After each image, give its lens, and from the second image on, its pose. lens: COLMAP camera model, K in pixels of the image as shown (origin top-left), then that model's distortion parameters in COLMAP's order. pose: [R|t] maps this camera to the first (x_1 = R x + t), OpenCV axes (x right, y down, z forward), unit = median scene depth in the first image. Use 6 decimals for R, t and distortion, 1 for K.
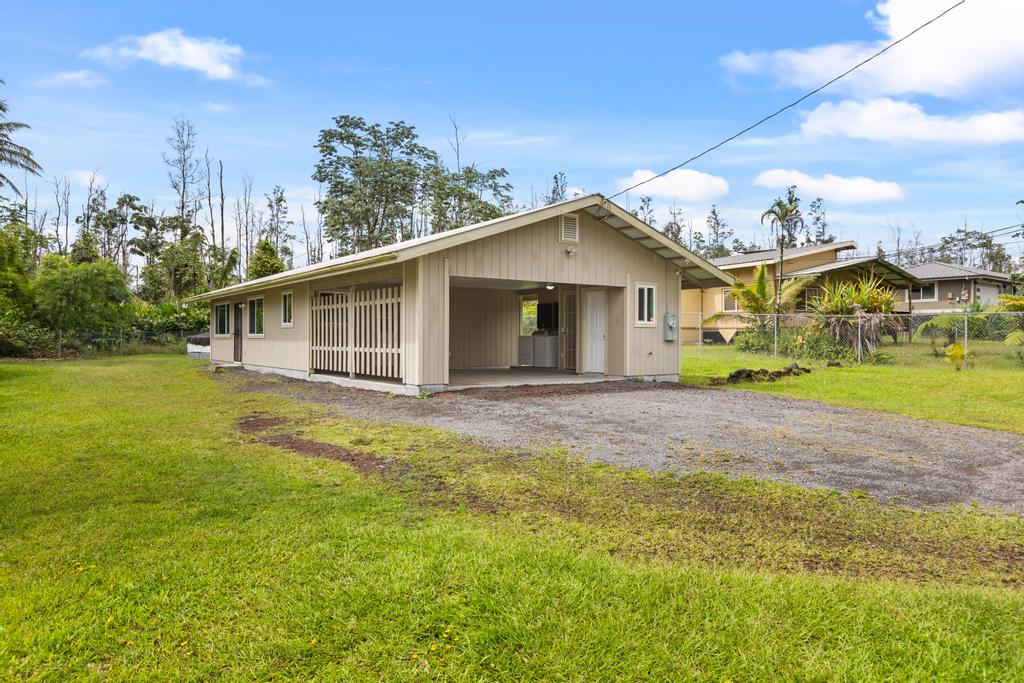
lens RADIAL K [[681.6, 0, 512.0], [0, 681.6, 341.5], [0, 0, 1]] dist [0.003777, -0.000682]
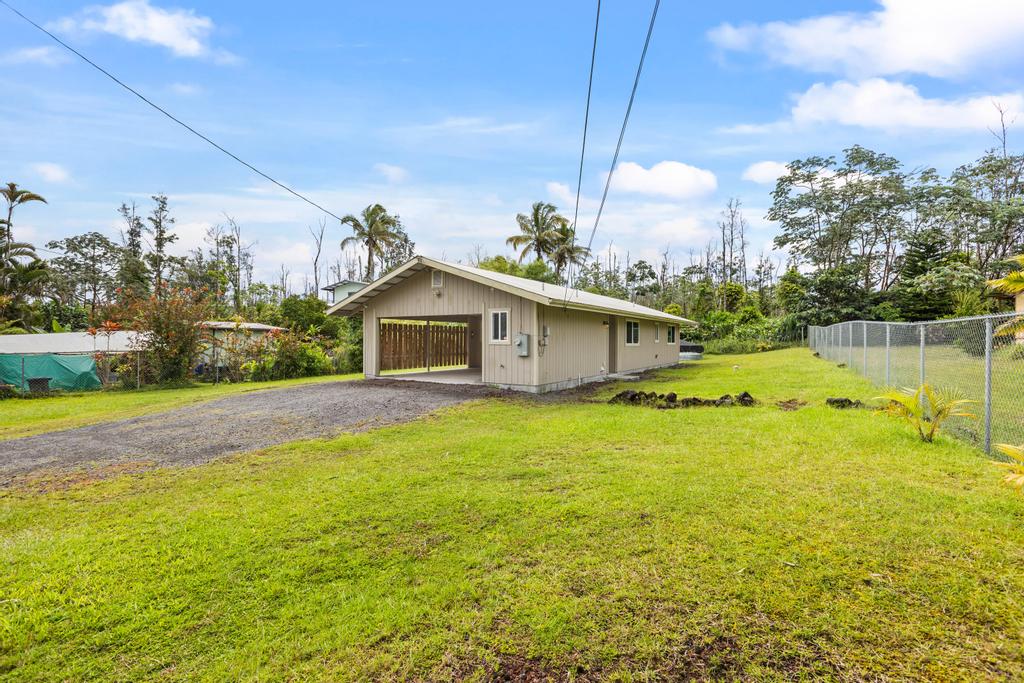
lens RADIAL K [[454.6, 0, 512.0], [0, 454.6, 341.5], [0, 0, 1]] dist [0.003833, 0.000278]
pose [[0.363633, 0.003311, -0.931536, 0.837241], [-0.005474, 0.999984, 0.001417, -0.023982], [0.931526, 0.004583, 0.363645, 0.619957]]
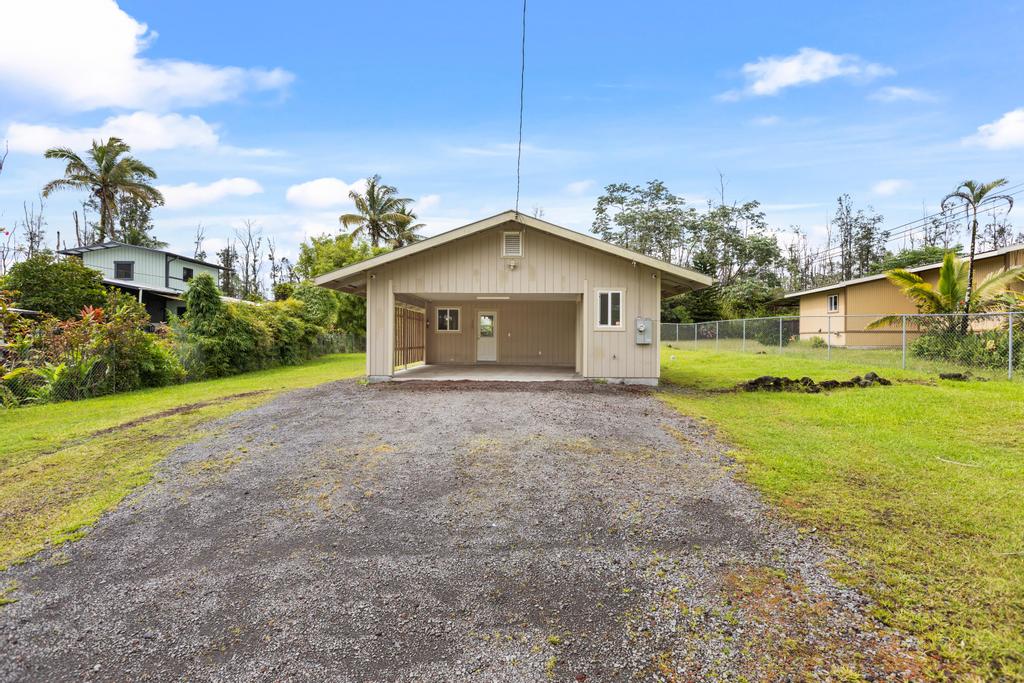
lens RADIAL K [[454.6, 0, 512.0], [0, 454.6, 341.5], [0, 0, 1]] dist [0.003833, 0.000278]
pose [[0.793926, 0.004571, -0.607997, 0.429214], [-0.006367, 0.999979, -0.000796, -0.002917], [0.607981, 0.004503, 0.793939, 0.310155]]
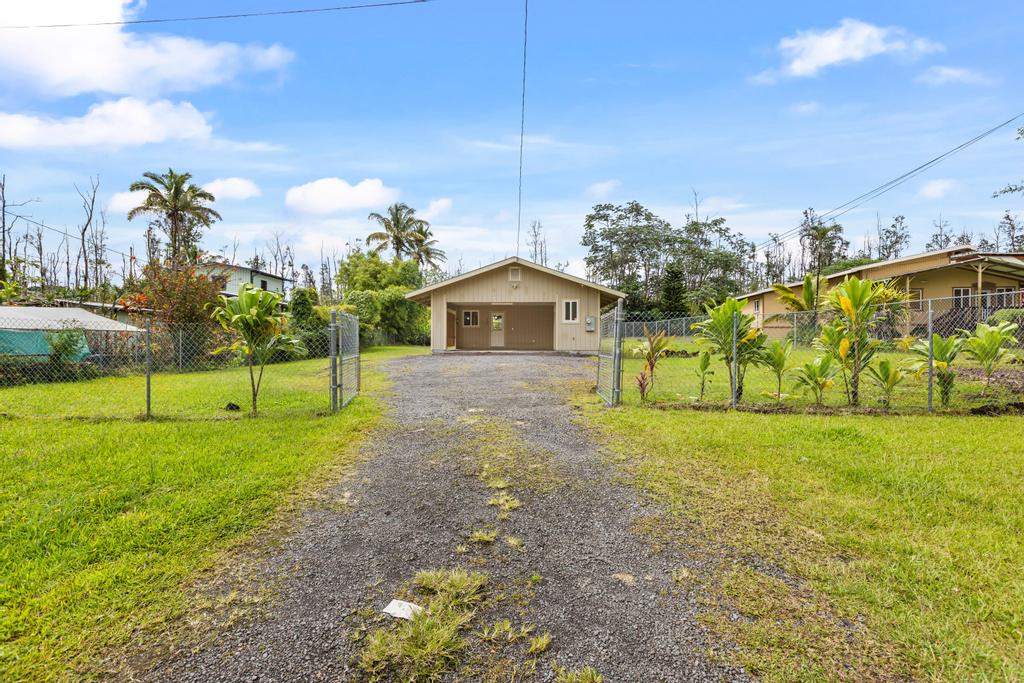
lens RADIAL K [[460.5, 0, 512.0], [0, 460.5, 341.5], [0, 0, 1]] dist [-0.000277, -0.000052]
pose [[0.793055, -0.000808, -0.609150, 0.702071], [-0.003368, 0.999978, -0.005712, 0.029447], [0.609141, 0.006581, 0.793035, -0.054309]]
